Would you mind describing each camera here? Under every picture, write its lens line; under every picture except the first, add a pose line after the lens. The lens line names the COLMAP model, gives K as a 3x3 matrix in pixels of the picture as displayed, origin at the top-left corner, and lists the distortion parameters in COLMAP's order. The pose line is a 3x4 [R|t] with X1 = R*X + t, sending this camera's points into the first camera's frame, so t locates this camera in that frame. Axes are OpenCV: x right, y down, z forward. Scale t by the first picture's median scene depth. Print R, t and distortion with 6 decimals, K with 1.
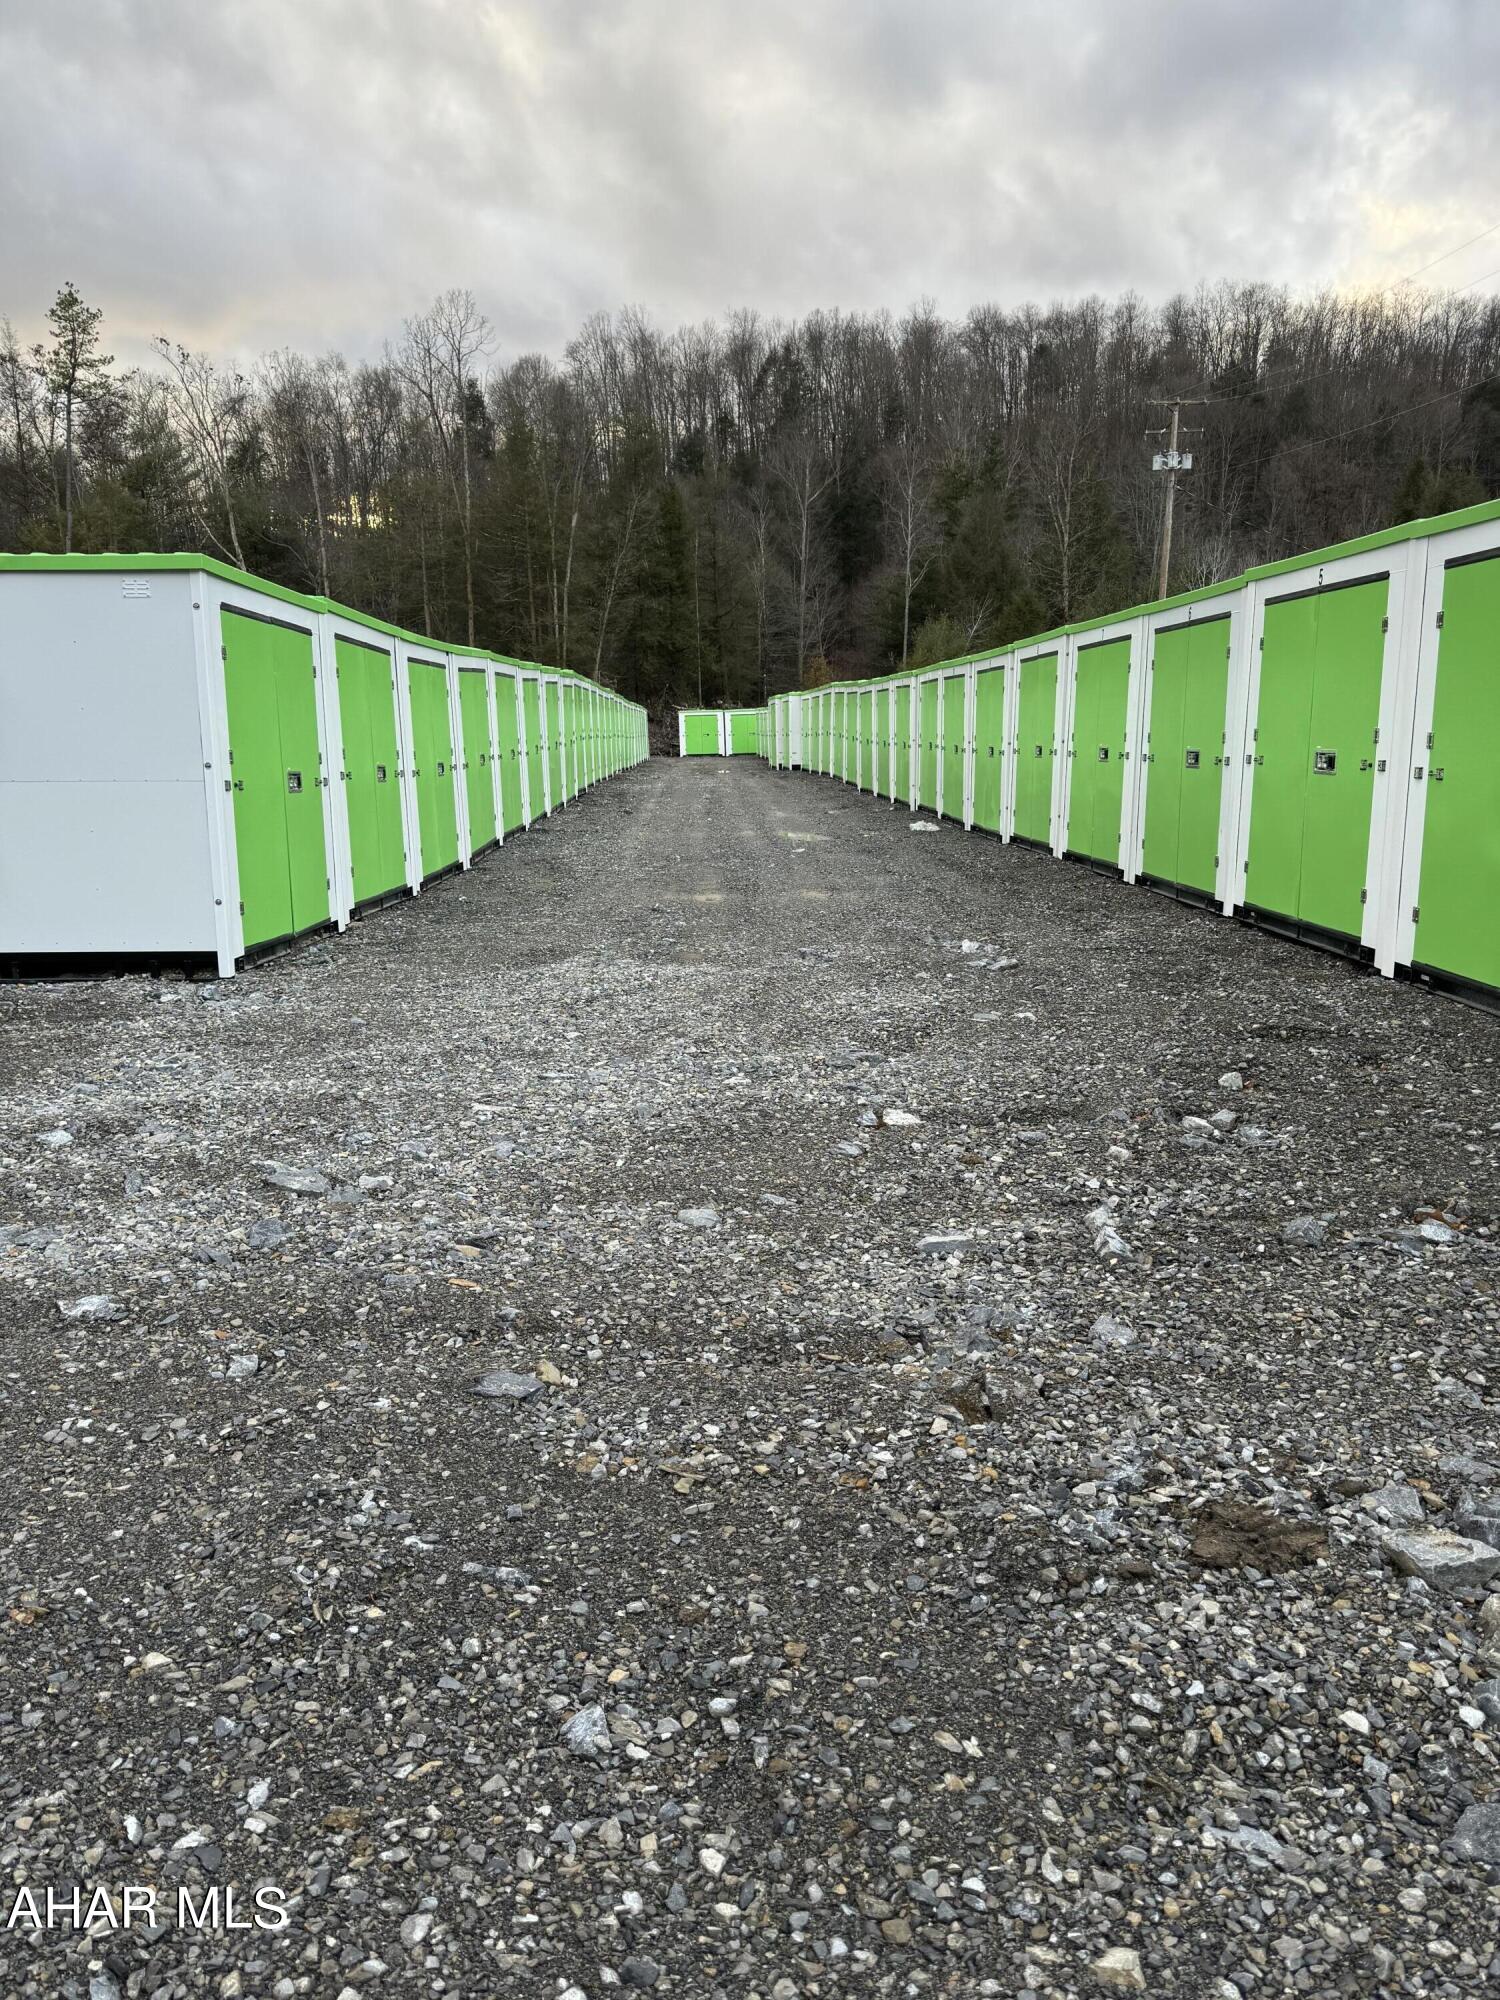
lens RADIAL K [[1406.2, 0, 750.0], [0, 1406.2, 1000.0], [0, 0, 1]] dist [0.119504, -0.176529]
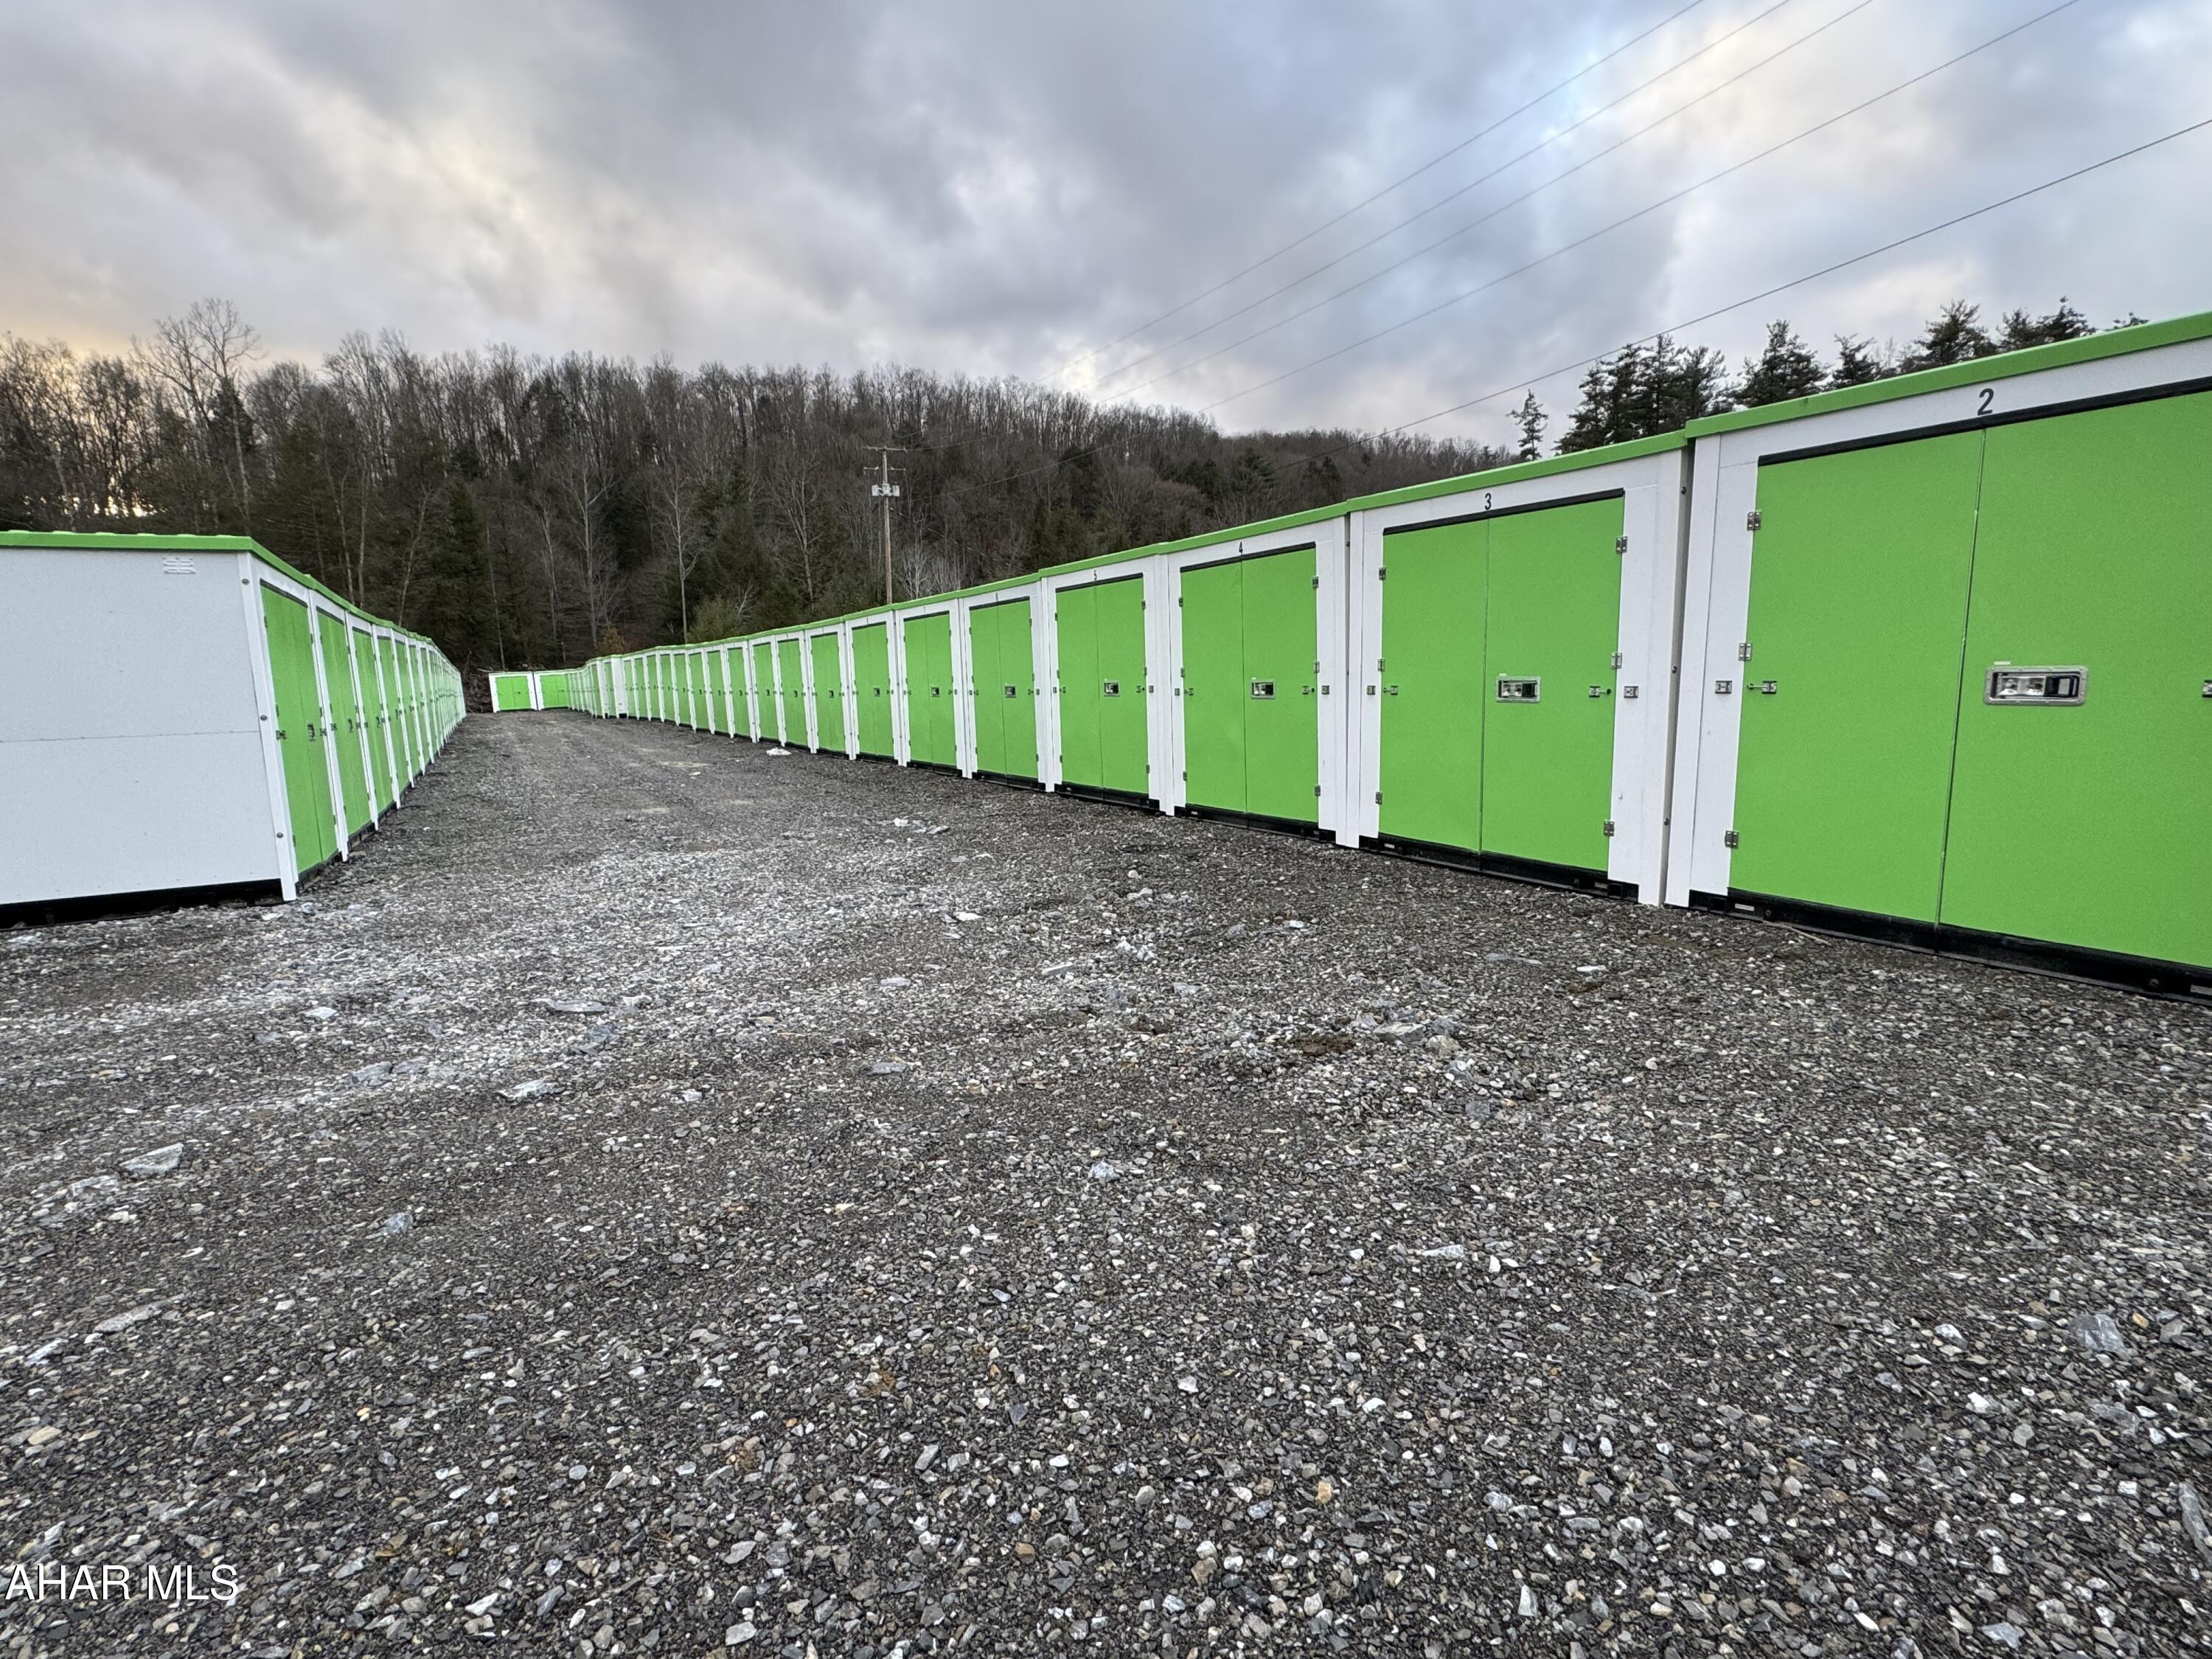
lens RADIAL K [[1083.6, 0, 1101.6], [0, 1083.6, 835.8], [0, 0, 1]] dist [-0.001033, -0.000797]
pose [[0.889017, -0.088750, 0.449192, -0.300223], [0.110201, 0.993671, -0.021778, 0.040946], [-0.444416, 0.068863, 0.893170, -0.129061]]
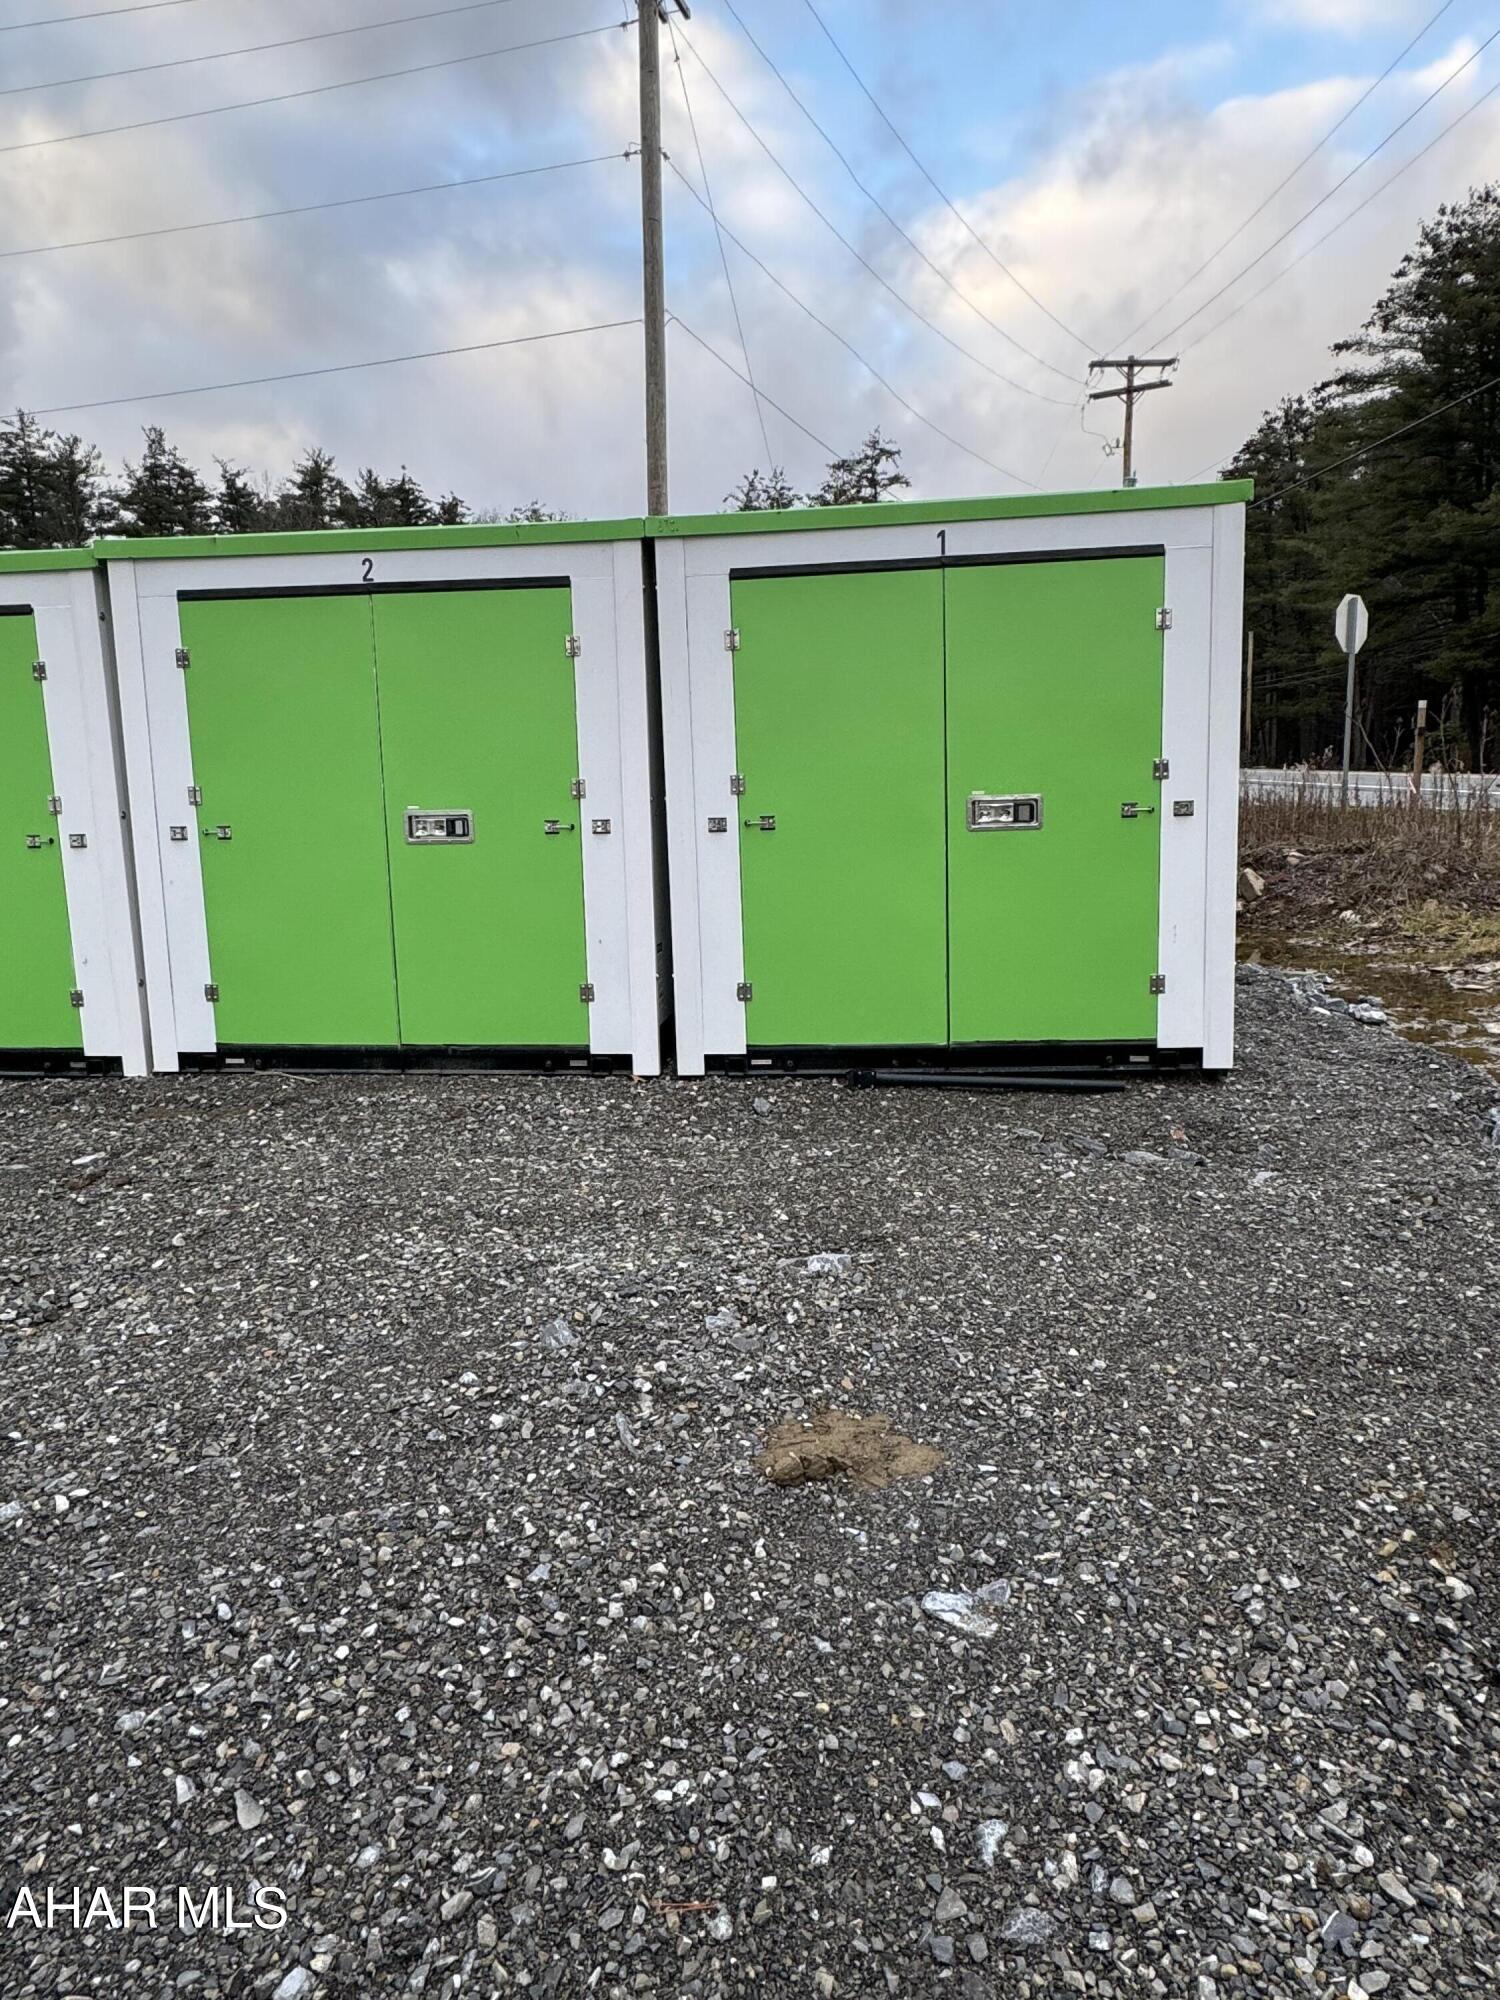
lens RADIAL K [[1310.2, 0, 749.1], [0, 1310.2, 942.2], [0, 0, 1]] dist [0.002821, 0.005420]
pose [[0.146635, -0.127884, 0.980889, -0.374646], [0.211214, 0.972787, 0.095253, 0.034577], [-0.966378, 0.193210, 0.169656, -0.150268]]
